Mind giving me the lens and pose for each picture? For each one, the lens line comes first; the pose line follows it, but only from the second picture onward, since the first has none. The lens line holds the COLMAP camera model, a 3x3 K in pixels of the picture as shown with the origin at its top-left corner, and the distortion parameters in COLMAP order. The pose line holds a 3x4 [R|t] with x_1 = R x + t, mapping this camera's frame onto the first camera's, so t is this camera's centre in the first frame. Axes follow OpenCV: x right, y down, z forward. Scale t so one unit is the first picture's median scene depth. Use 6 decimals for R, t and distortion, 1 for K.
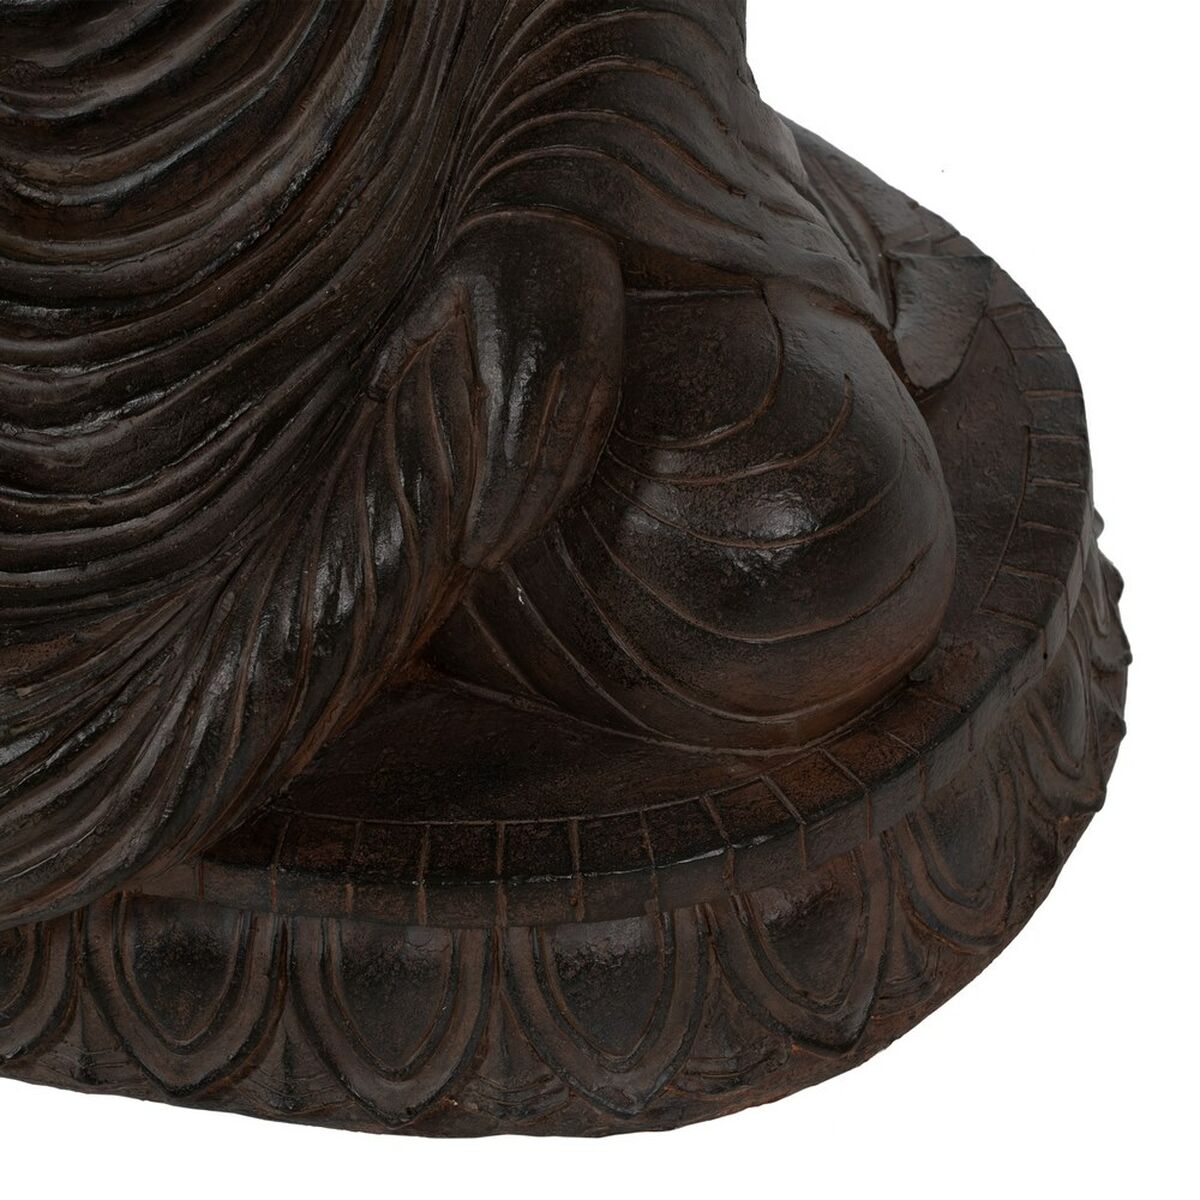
lens RADIAL K [[5539.7, 0, 600.1], [0, 5539.7, 598.8], [0, 0, 1]] dist [-0.133755, 0.000000]
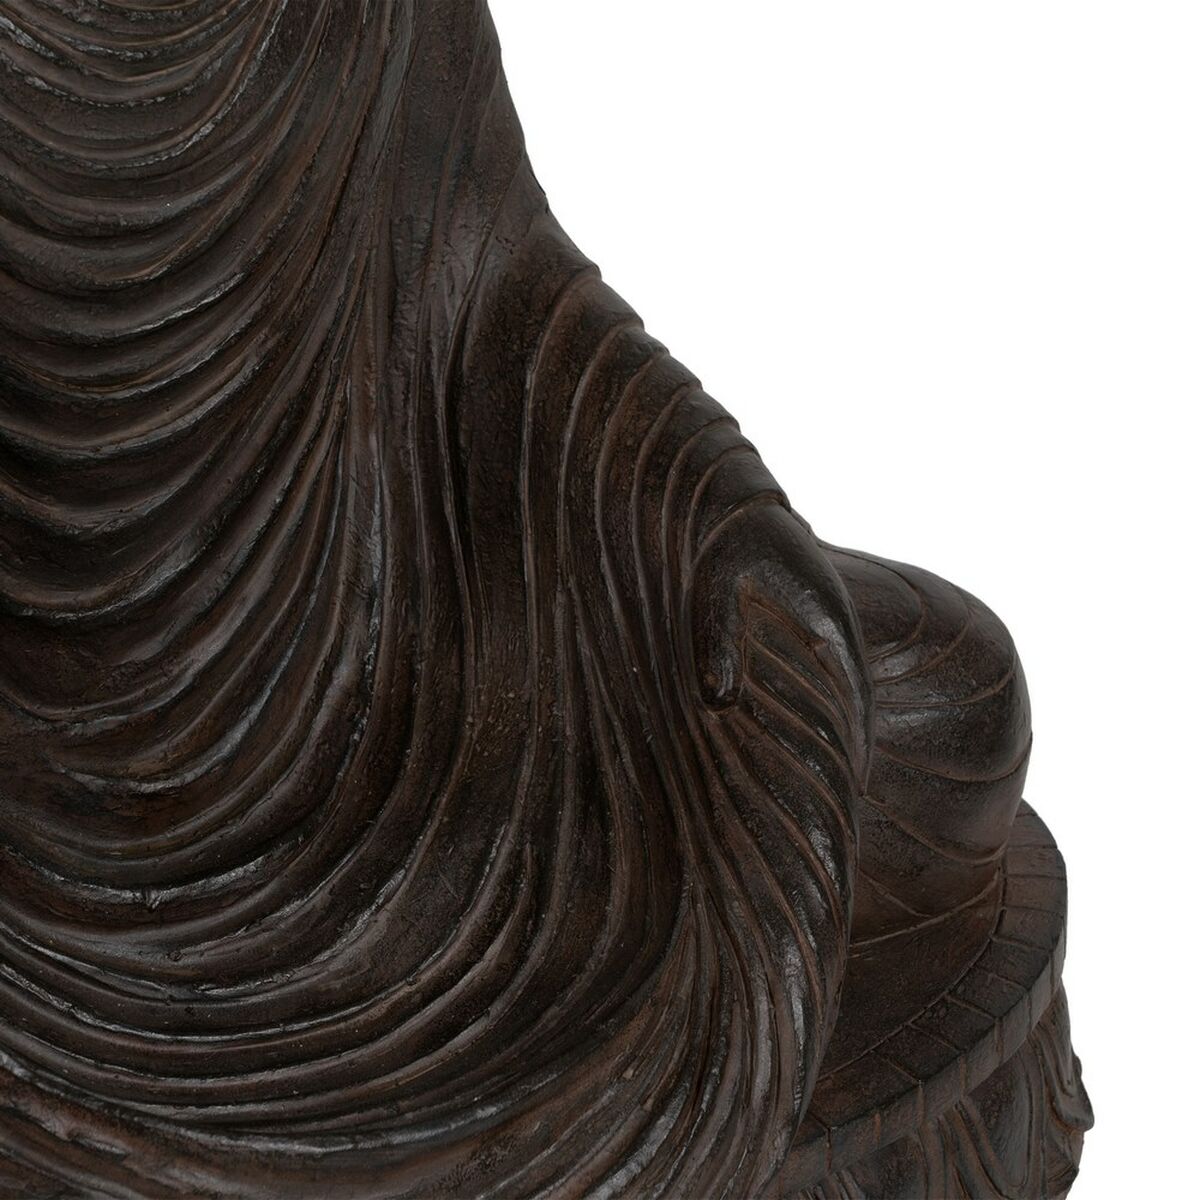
lens RADIAL K [[5539.7, 0, 601.3], [0, 5539.7, 600.3], [0, 0, 1]] dist [-0.133755, 0.000000]
pose [[0.602591, -0.336708, 0.723541, -0.810433], [0.498249, 0.866958, -0.011510, -0.050674], [-0.623404, 0.367439, 0.690185, 0.213870]]
